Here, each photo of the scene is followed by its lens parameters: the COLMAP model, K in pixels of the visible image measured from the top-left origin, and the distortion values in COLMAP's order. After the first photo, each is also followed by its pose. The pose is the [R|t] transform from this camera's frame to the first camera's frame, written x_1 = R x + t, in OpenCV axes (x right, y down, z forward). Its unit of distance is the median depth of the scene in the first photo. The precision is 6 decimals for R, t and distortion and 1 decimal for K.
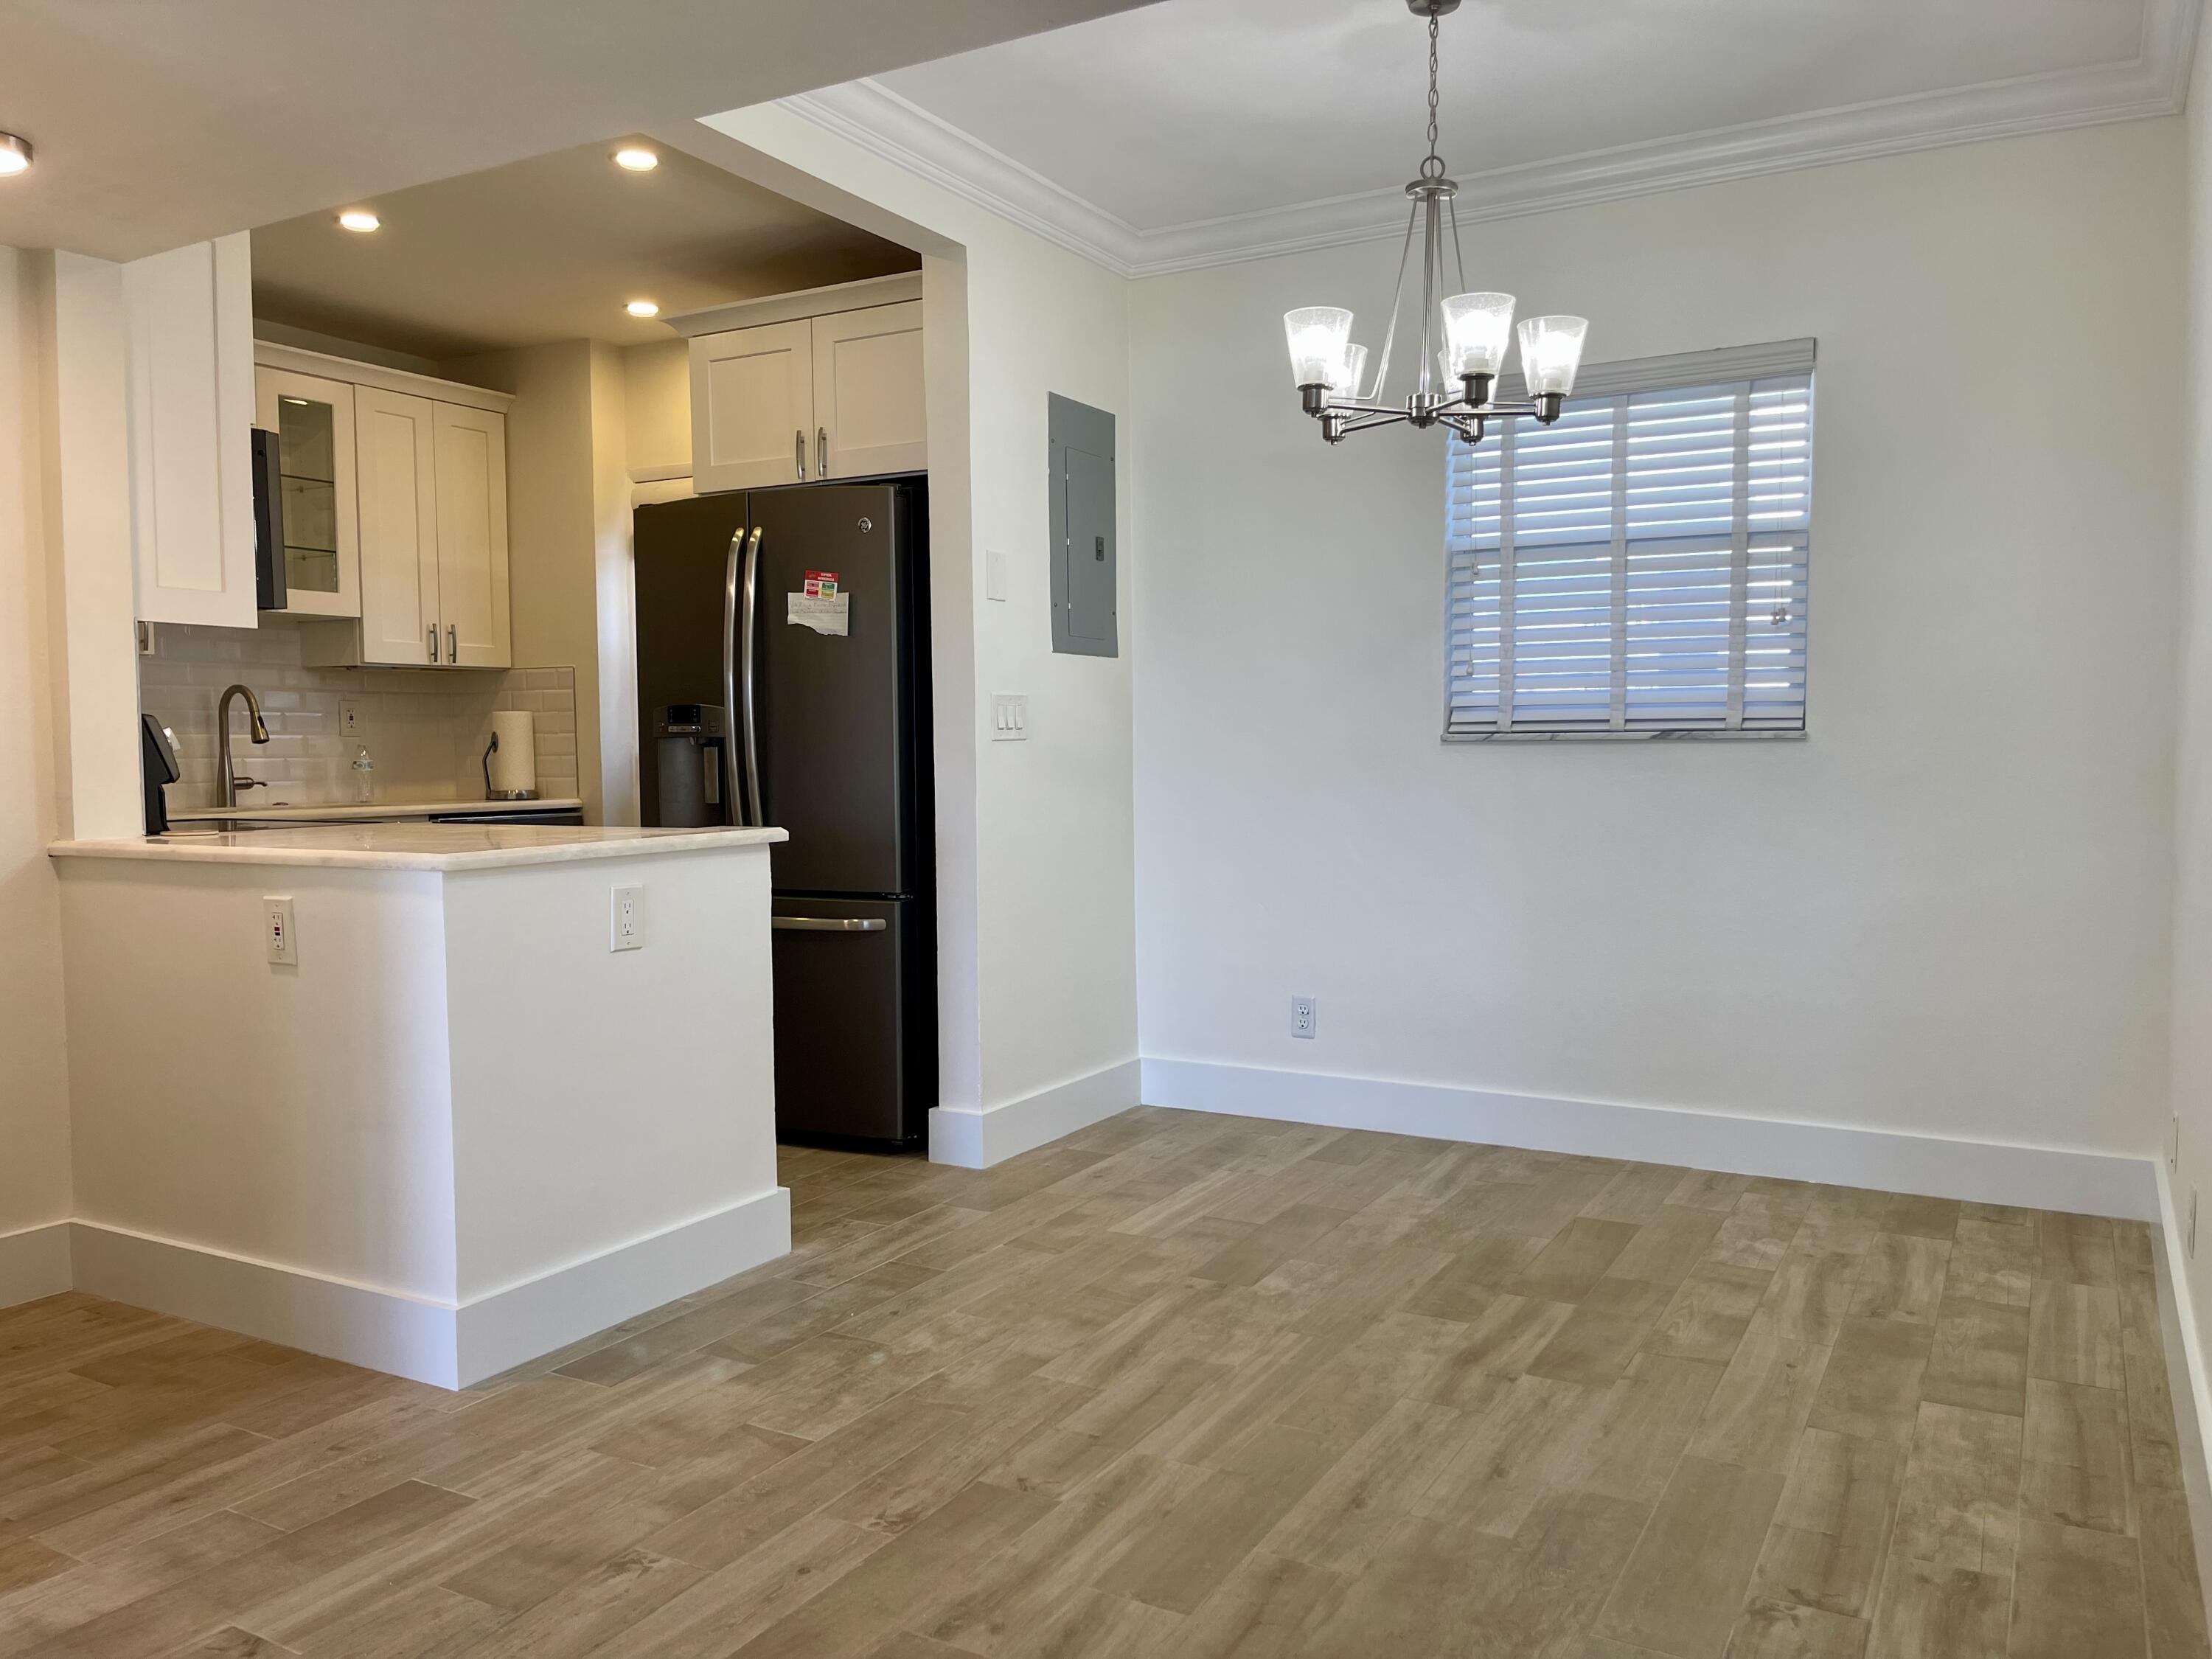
lens RADIAL K [[1690.5, 0, 1106.0], [0, 1690.5, 829.5], [0, 0, 1]] dist [0.075985, -0.082396]
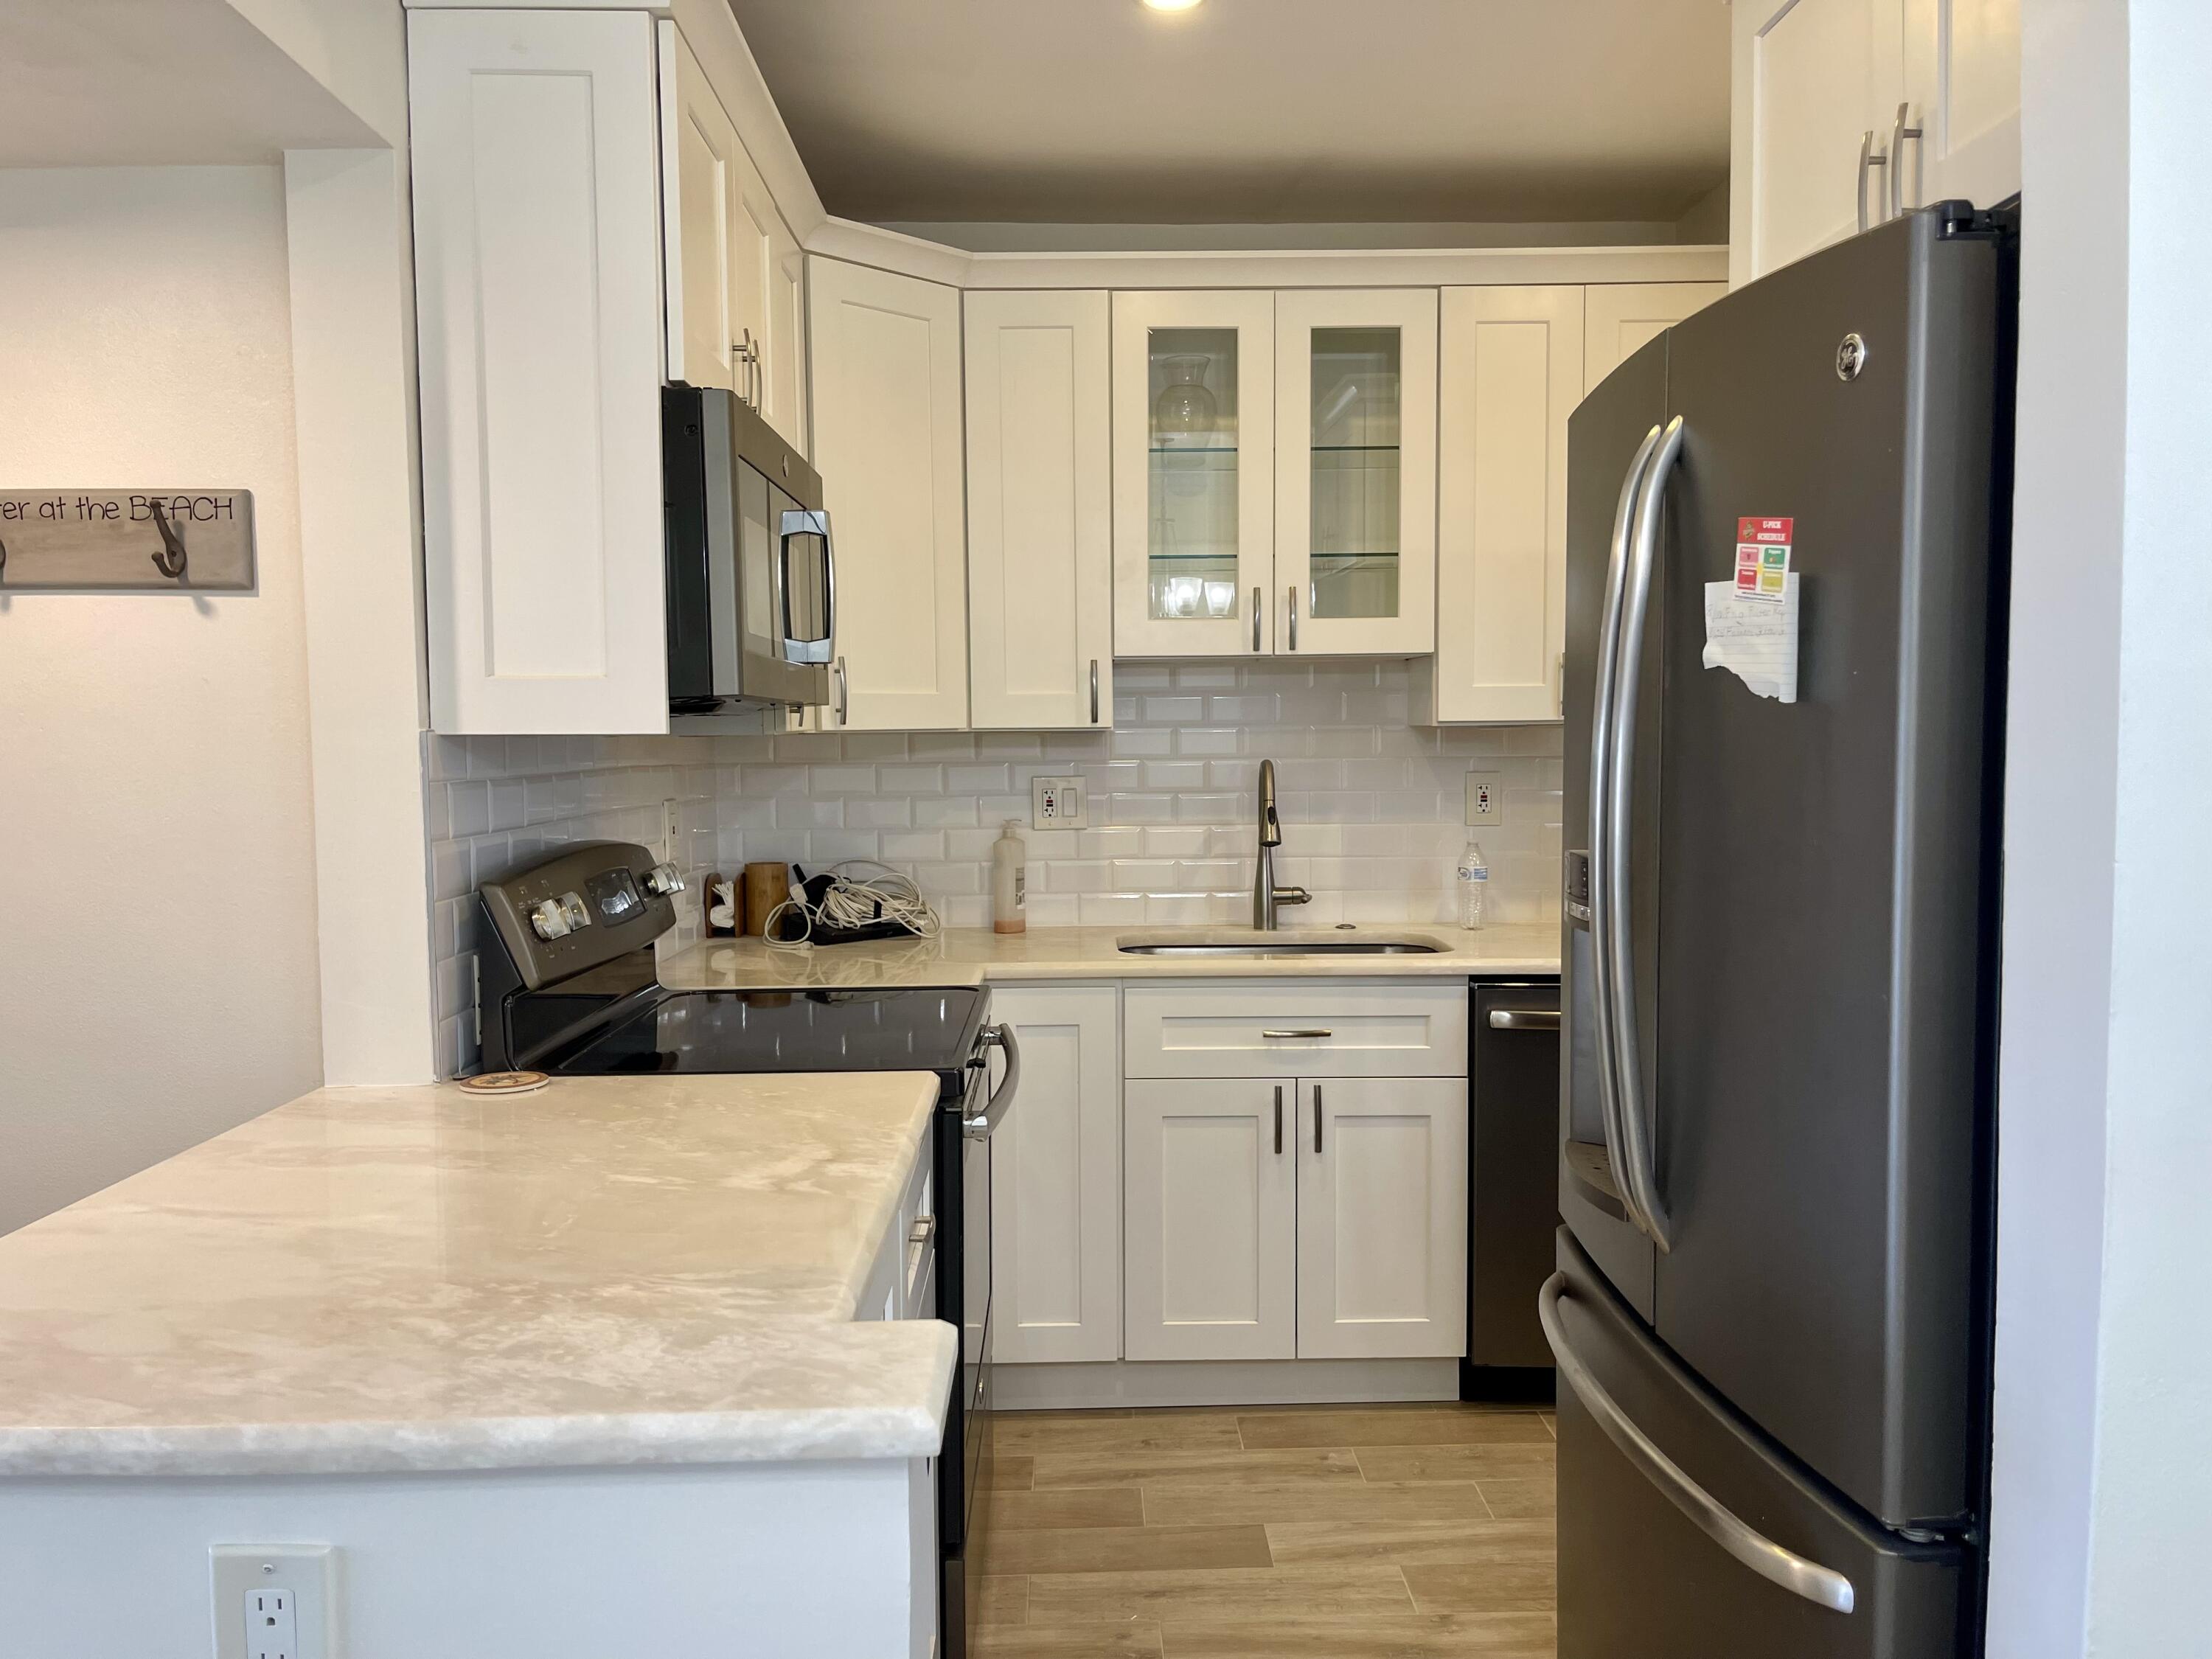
lens RADIAL K [[1690.5, 0, 1106.0], [0, 1690.5, 829.5], [0, 0, 1]] dist [0.075985, -0.082396]
pose [[0.505794, 0.054877, -0.860907, 0.069582], [-0.039769, 0.998397, 0.040276, -0.096745], [0.861737, 0.013866, 0.507165, 0.707379]]
